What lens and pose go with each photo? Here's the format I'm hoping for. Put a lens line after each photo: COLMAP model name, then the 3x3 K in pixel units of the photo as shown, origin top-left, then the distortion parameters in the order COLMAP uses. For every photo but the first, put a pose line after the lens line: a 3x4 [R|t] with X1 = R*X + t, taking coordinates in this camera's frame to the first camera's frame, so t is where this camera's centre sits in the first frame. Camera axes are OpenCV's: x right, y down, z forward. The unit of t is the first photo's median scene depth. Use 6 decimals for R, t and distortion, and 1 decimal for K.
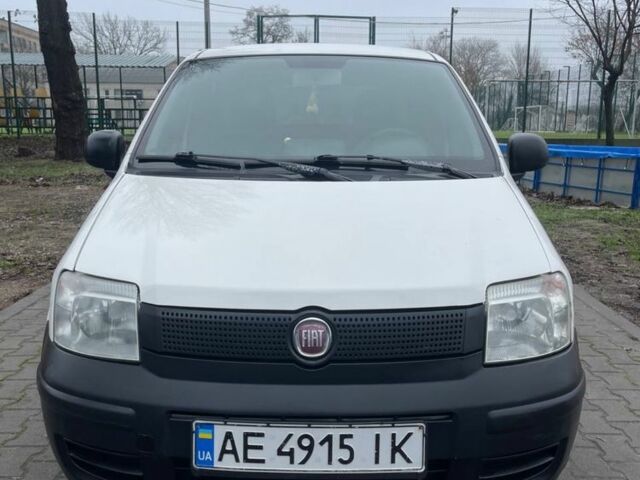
lens RADIAL K [[654.9, 0, 320.0], [0, 654.9, 240.0], [0, 0, 1]] dist [0.024200, 0.017969]
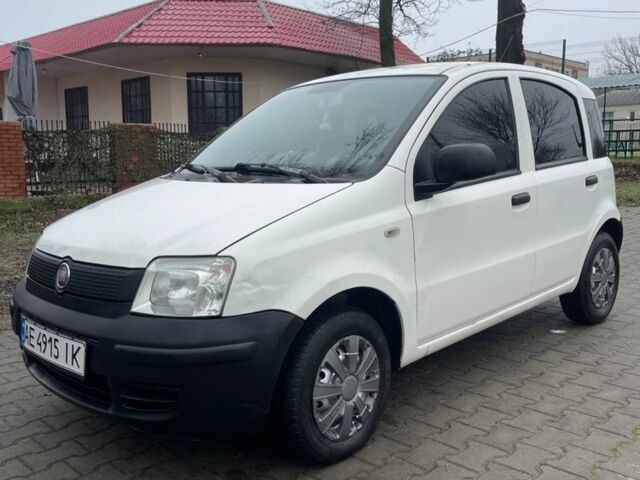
lens RADIAL K [[654.9, 0, 320.0], [0, 654.9, 240.0], [0, 0, 1]] dist [0.024200, 0.017969]
pose [[0.710085, 0.077758, -0.699809, 1.472792], [-0.104162, 0.994549, 0.004816, -0.004974], [0.696369, 0.069474, 0.714314, 0.302111]]
